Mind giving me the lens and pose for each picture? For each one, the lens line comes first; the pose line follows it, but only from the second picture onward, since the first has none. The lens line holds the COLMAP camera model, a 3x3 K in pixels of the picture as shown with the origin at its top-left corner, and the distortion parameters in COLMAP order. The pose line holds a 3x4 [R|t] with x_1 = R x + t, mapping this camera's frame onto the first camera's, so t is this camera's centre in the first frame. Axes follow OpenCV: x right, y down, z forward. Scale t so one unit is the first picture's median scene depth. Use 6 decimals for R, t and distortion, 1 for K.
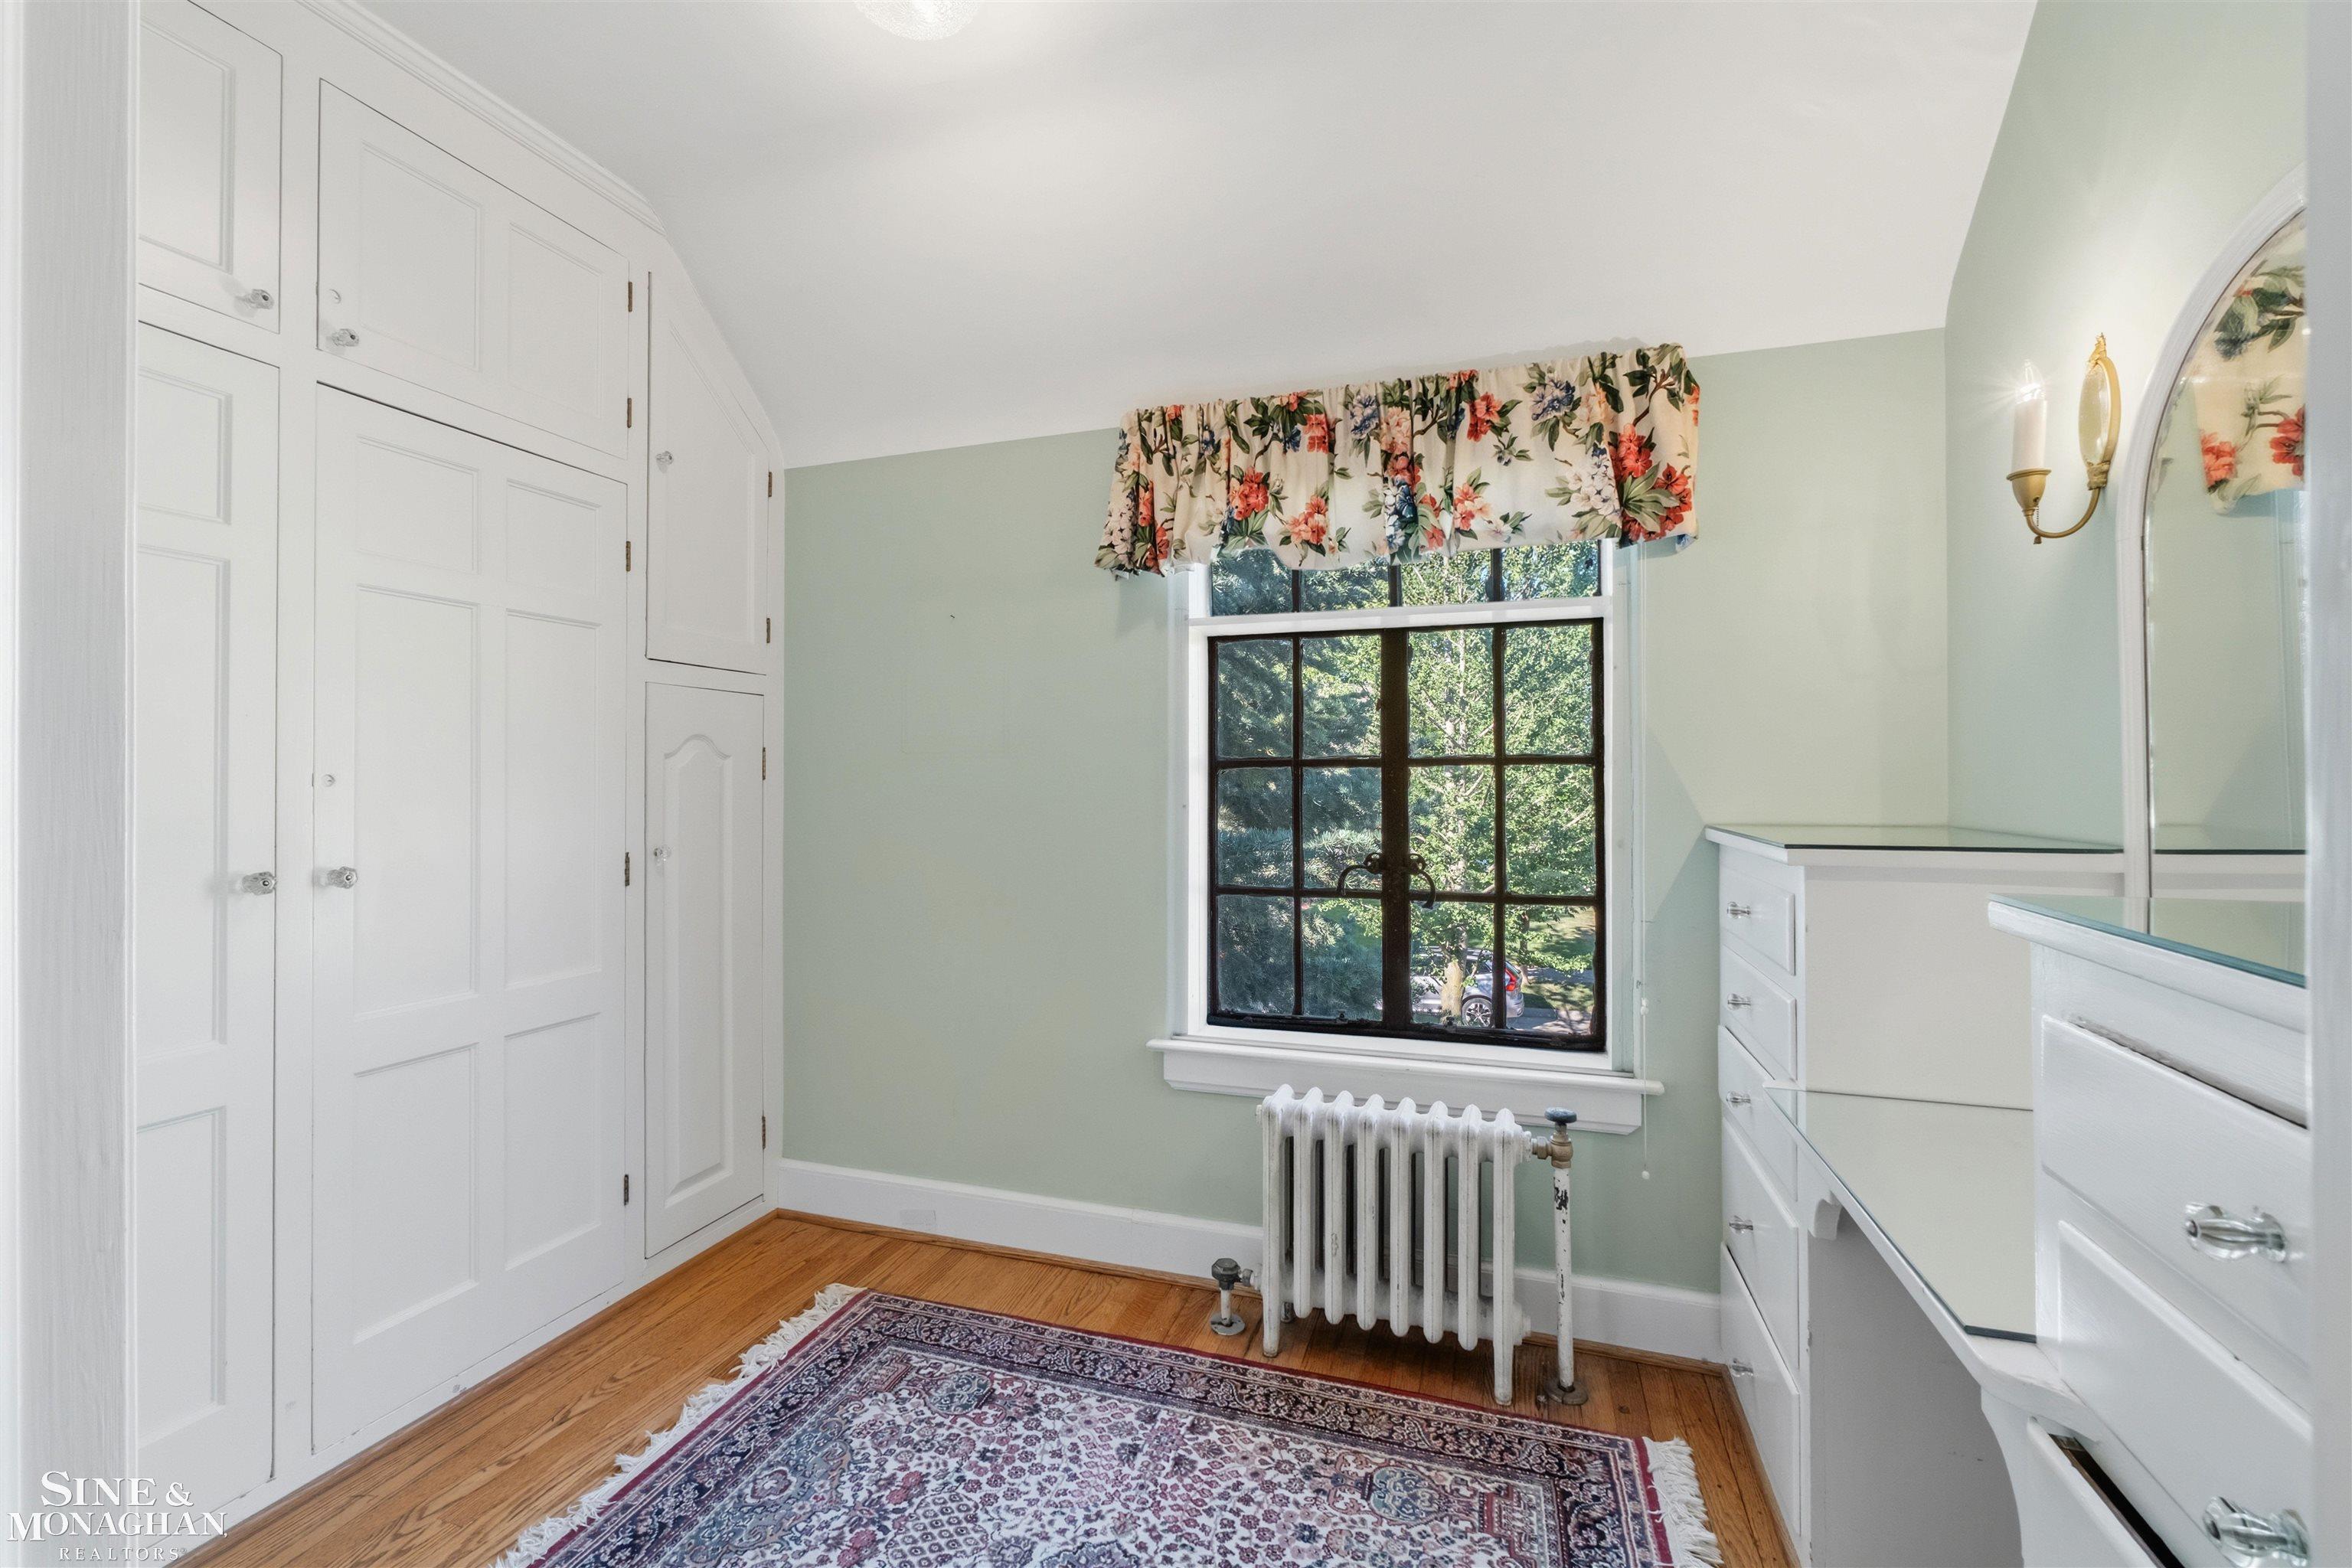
lens RADIAL K [[1010.2, 0, 1162.5], [0, 1010.2, 782.6], [0, 0, 1]] dist [0.001480, 0.000027]
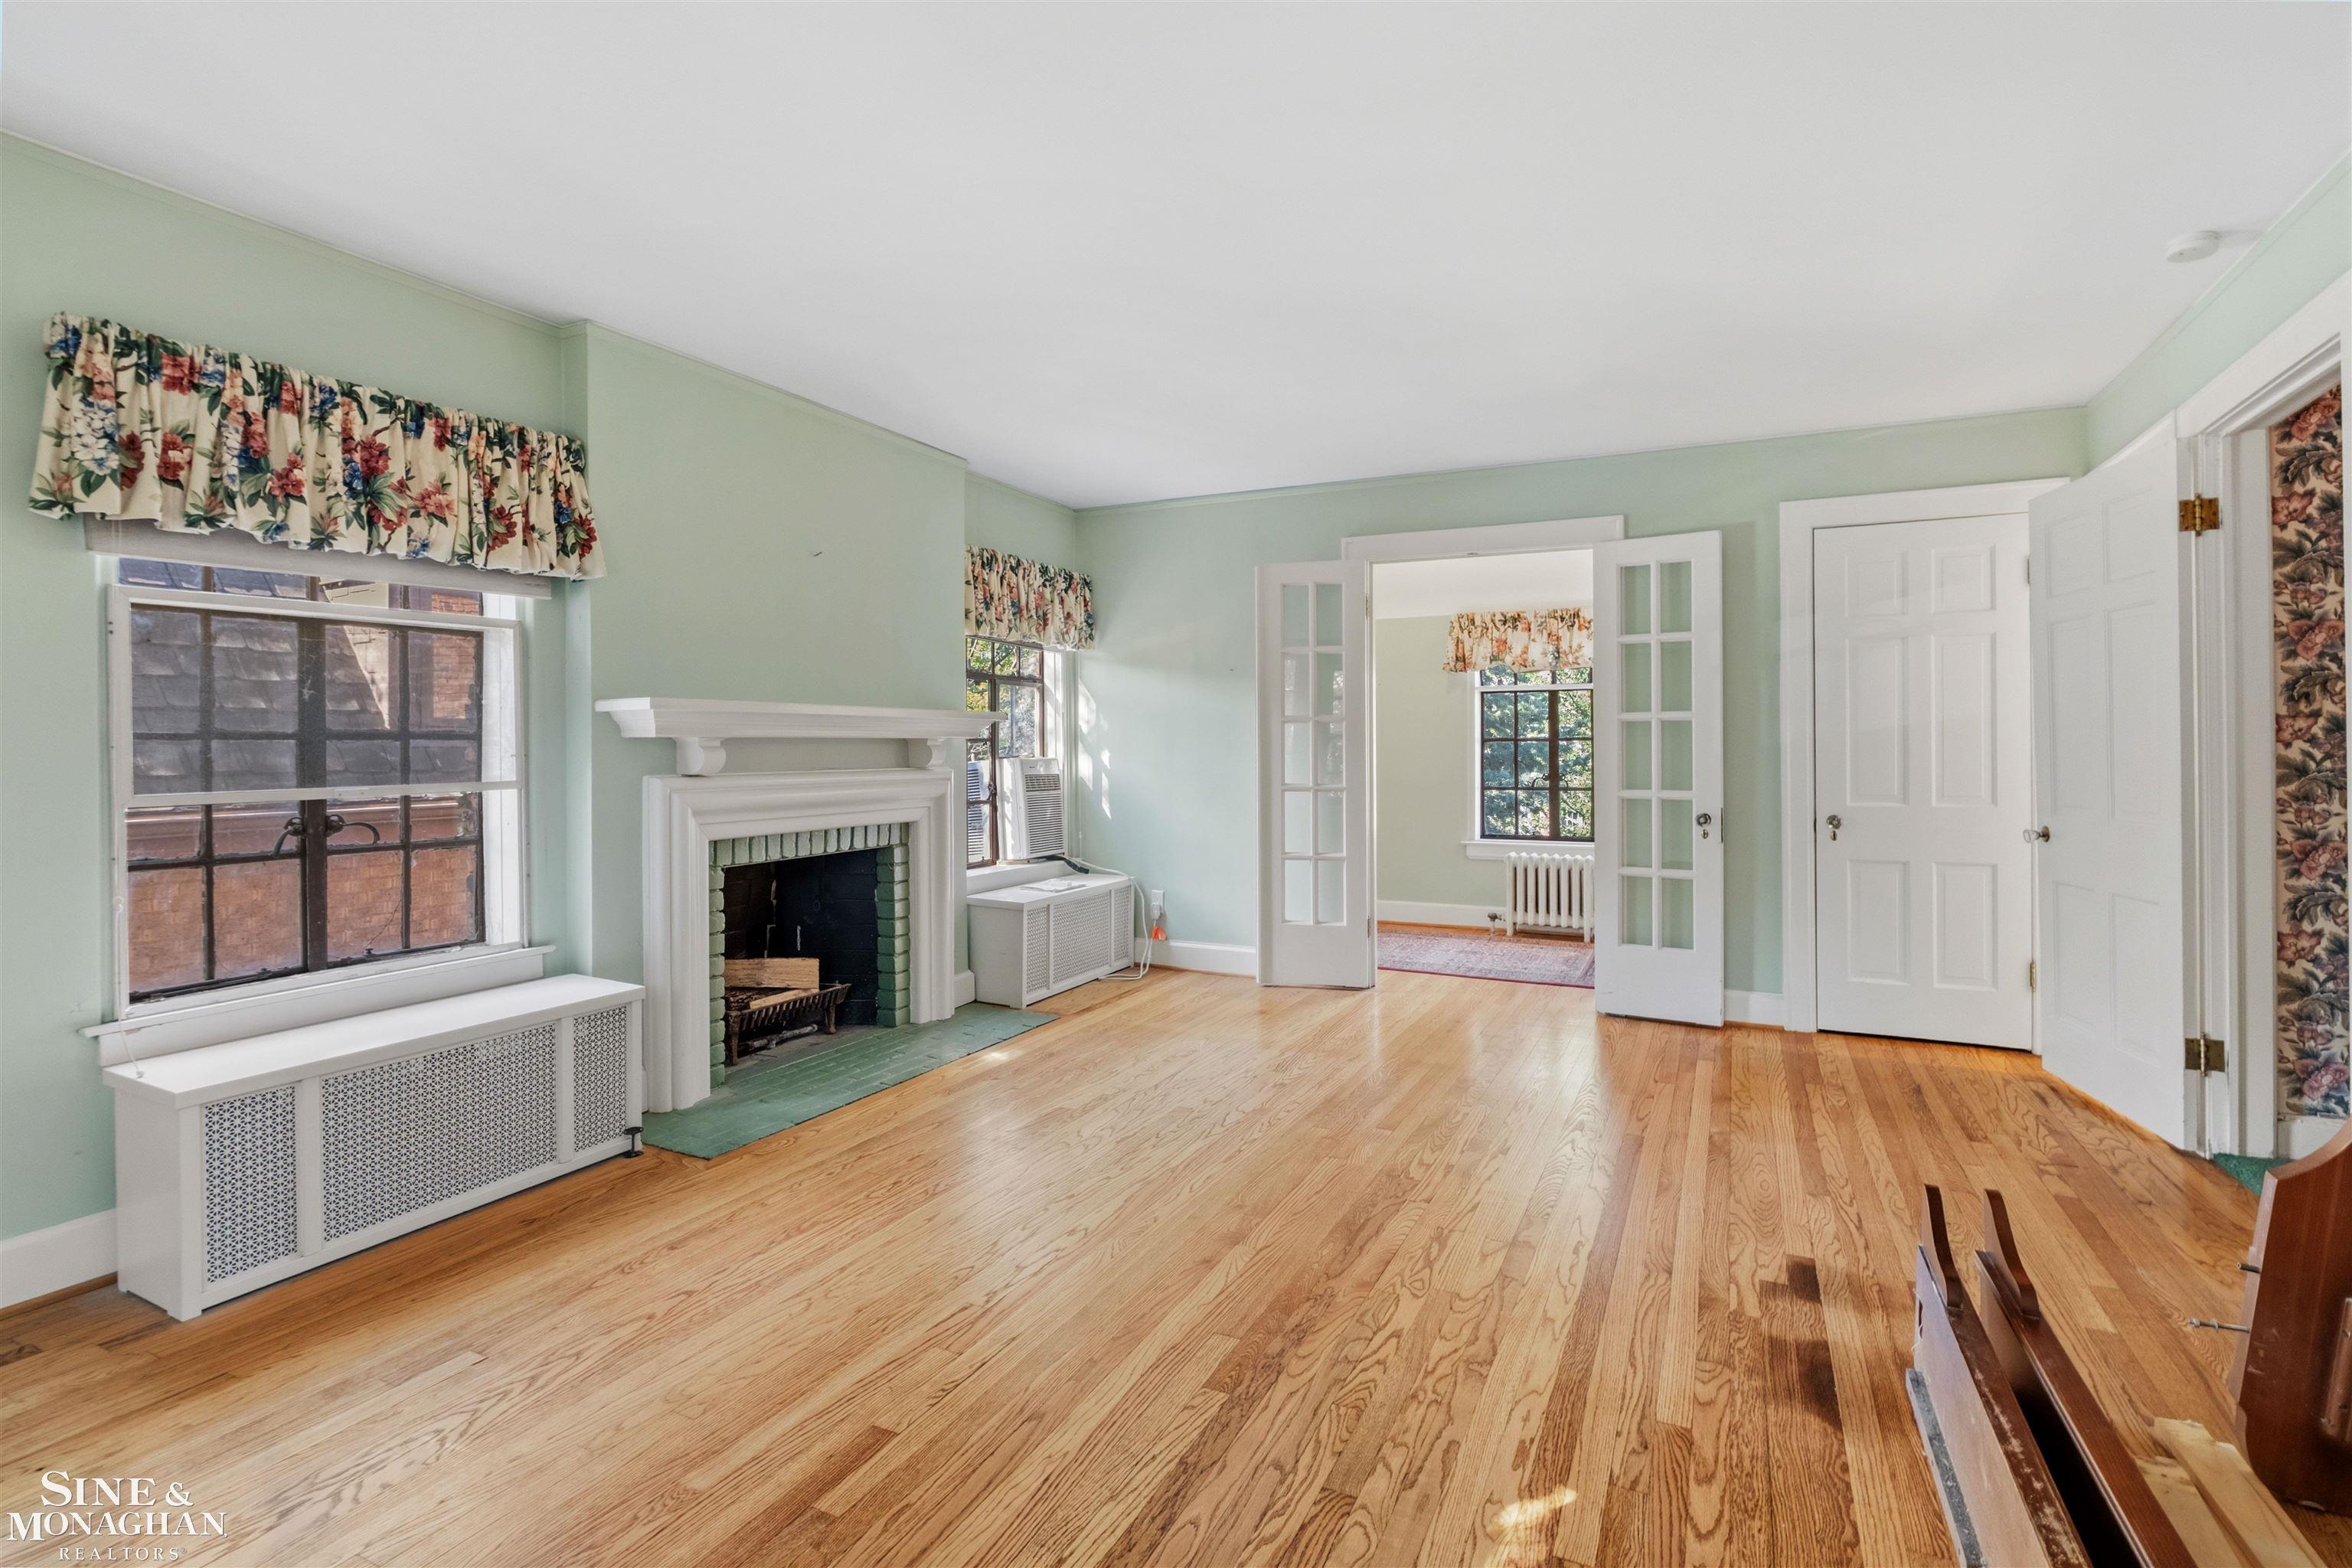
lens RADIAL K [[1135.5, 0, 1176.1], [0, 1135.5, 762.7], [0, 0, 1]] dist [-0.000437, -0.000015]
pose [[0.991872, -0.003286, -0.127196, -0.407551], [0.005204, 0.999878, 0.014752, -0.008995], [0.127132, -0.015294, 0.991768, -2.265402]]
